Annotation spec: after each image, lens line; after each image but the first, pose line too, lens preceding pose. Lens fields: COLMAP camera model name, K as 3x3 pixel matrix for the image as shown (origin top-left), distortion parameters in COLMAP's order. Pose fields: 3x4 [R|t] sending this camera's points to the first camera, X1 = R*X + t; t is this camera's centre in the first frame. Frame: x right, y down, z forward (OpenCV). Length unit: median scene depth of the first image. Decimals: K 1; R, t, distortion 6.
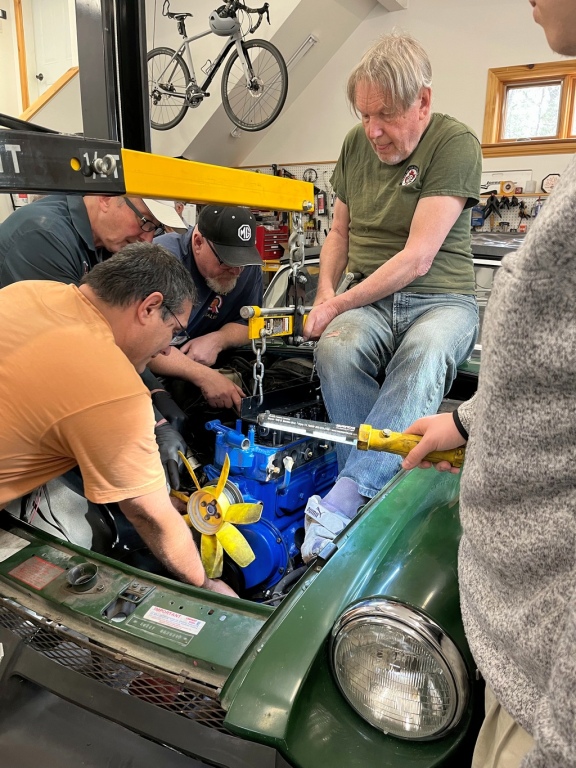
lens RADIAL K [[578.9, 0, 288.0], [0, 578.9, 384.0], [0, 0, 1]] dist [0.002569, -0.060583]
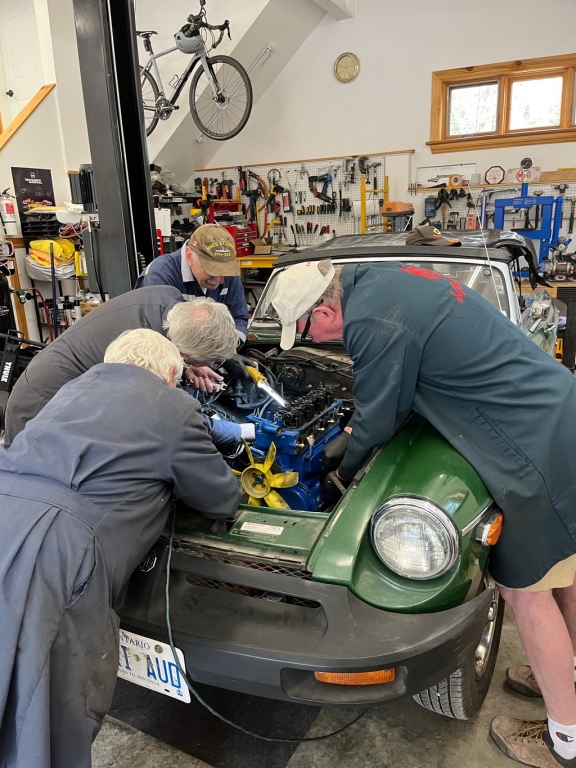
lens RADIAL K [[578.9, 0, 288.0], [0, 578.9, 384.0], [0, 0, 1]] dist [0.002569, -0.060583]
pose [[0.995554, -0.070788, 0.062136, -0.036584], [0.069249, 0.997245, 0.026579, -0.002280], [-0.063846, -0.022158, 0.997714, -0.096539]]
